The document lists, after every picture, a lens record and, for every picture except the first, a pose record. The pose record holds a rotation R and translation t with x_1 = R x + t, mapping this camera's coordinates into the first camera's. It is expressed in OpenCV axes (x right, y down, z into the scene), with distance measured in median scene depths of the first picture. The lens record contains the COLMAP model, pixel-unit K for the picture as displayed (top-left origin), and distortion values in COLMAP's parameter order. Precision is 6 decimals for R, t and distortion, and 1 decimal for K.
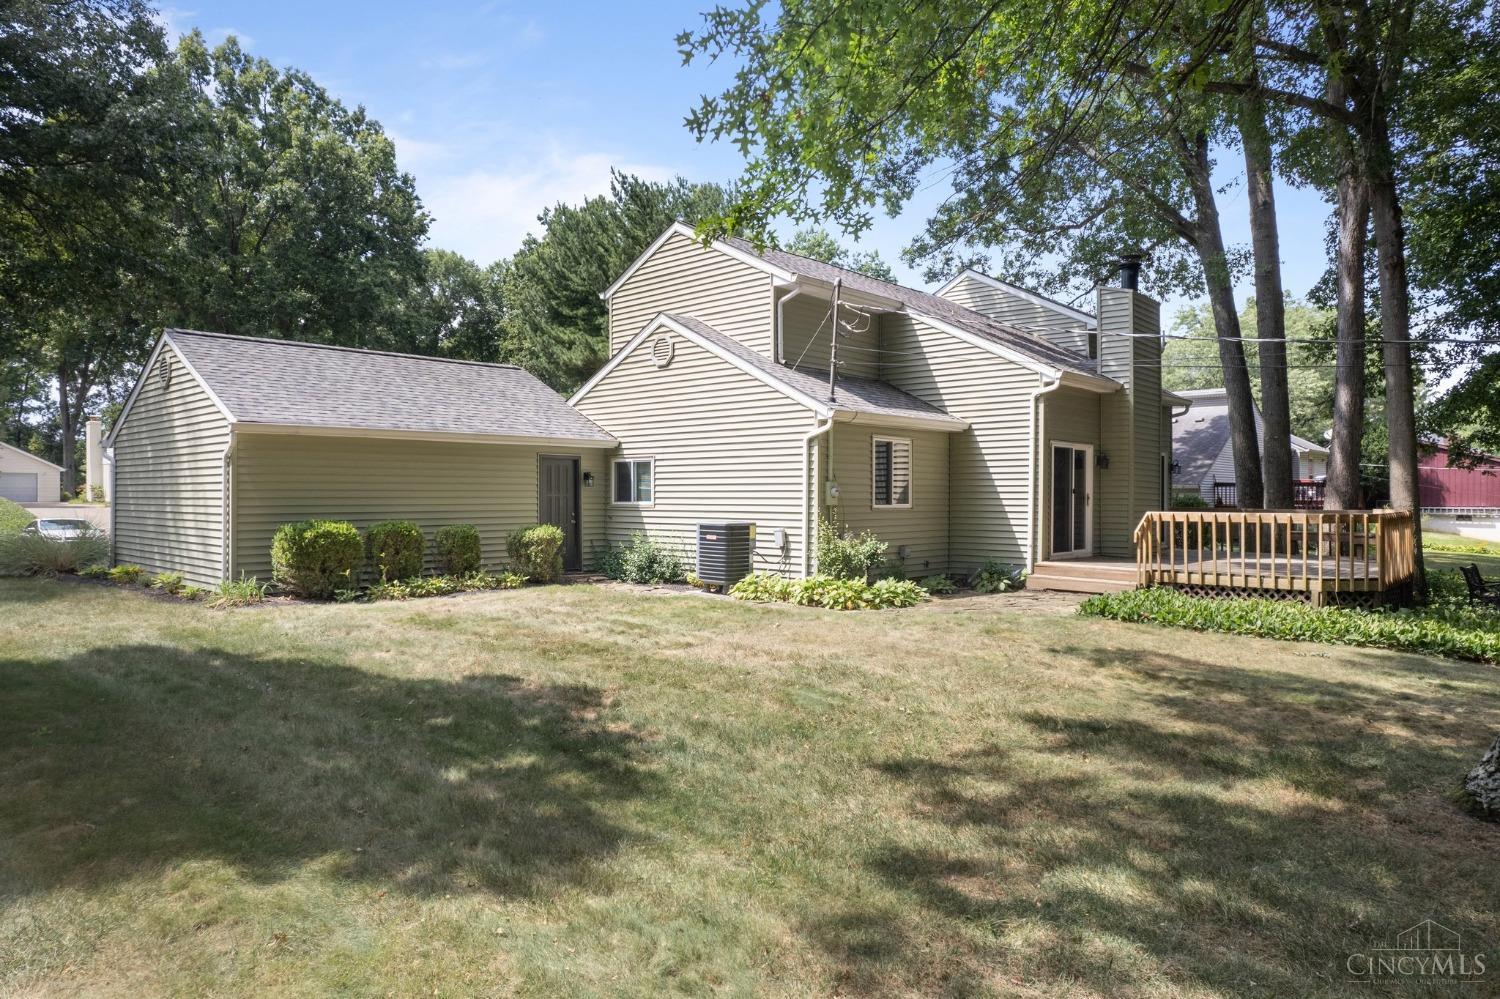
lens RADIAL K [[955.0, 0, 750.0], [0, 955.0, 499.5], [0, 0, 1]] dist [-0.043095, -0.000182]
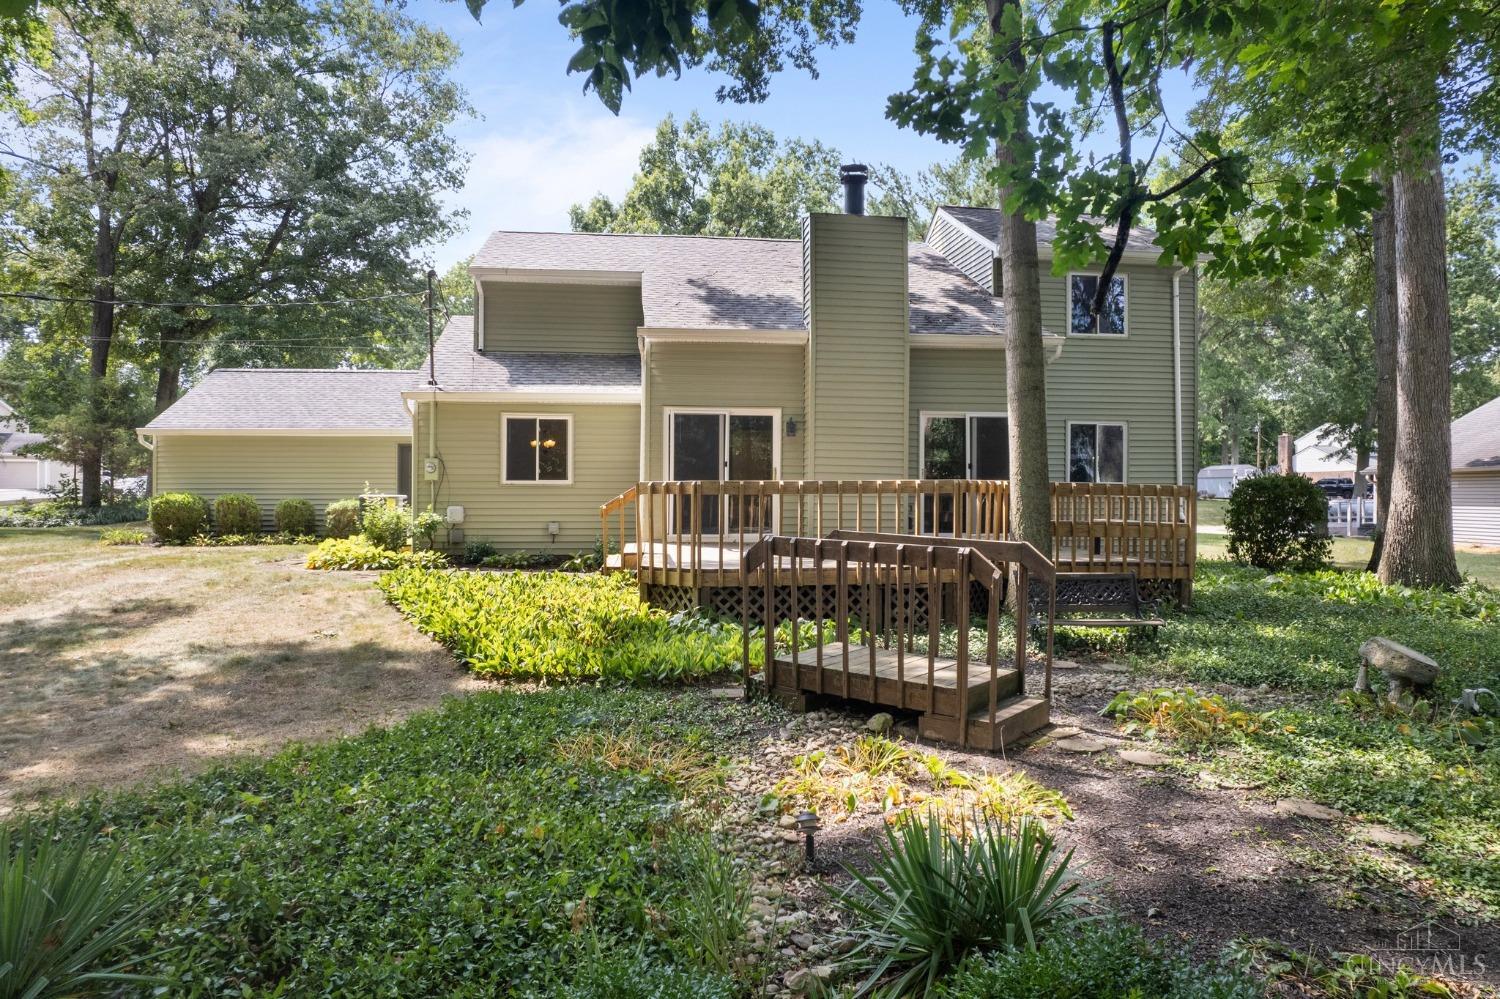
lens RADIAL K [[955.0, 0, 750.0], [0, 955.0, 499.5], [0, 0, 1]] dist [-0.043095, -0.000182]
pose [[0.761170, 0.003418, -0.648544, 1.013846], [-0.003014, 0.999994, 0.001734, 0.024172], [0.648546, 0.000635, 0.761176, 0.400624]]
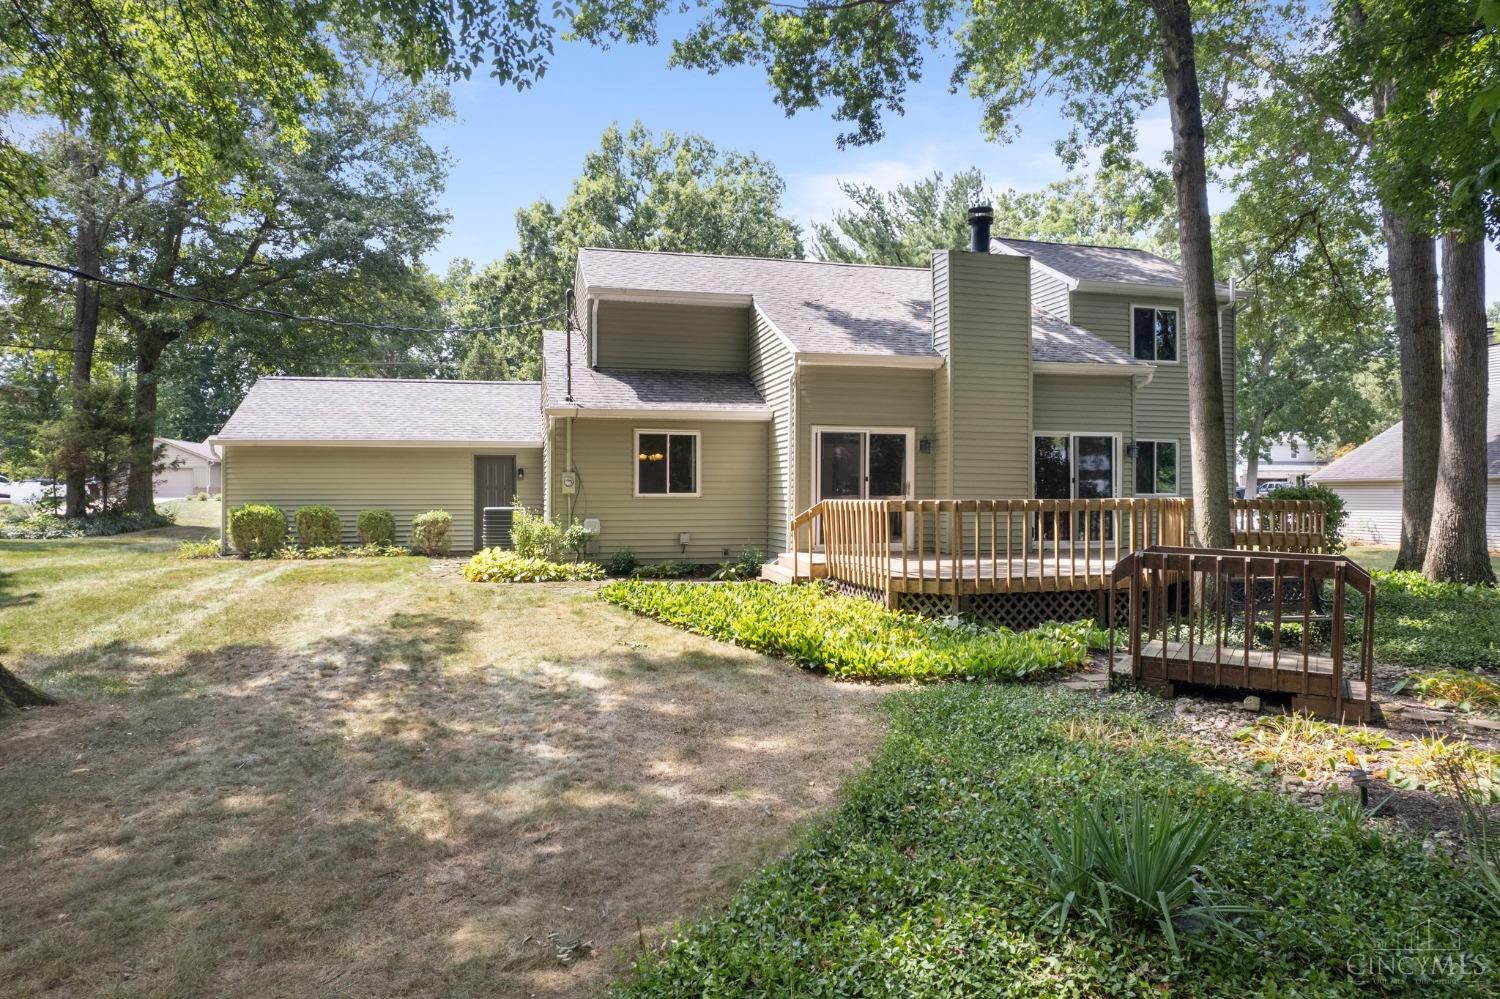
lens RADIAL K [[951.6, 0, 748.6], [0, 951.6, 506.5], [0, 0, 1]] dist [-0.049850, 0.000282]
pose [[0.834326, 0.004142, -0.551256, 0.836215], [-0.000024, 0.999972, 0.007477, 0.012548], [0.551272, -0.006225, 0.834302, 0.185580]]
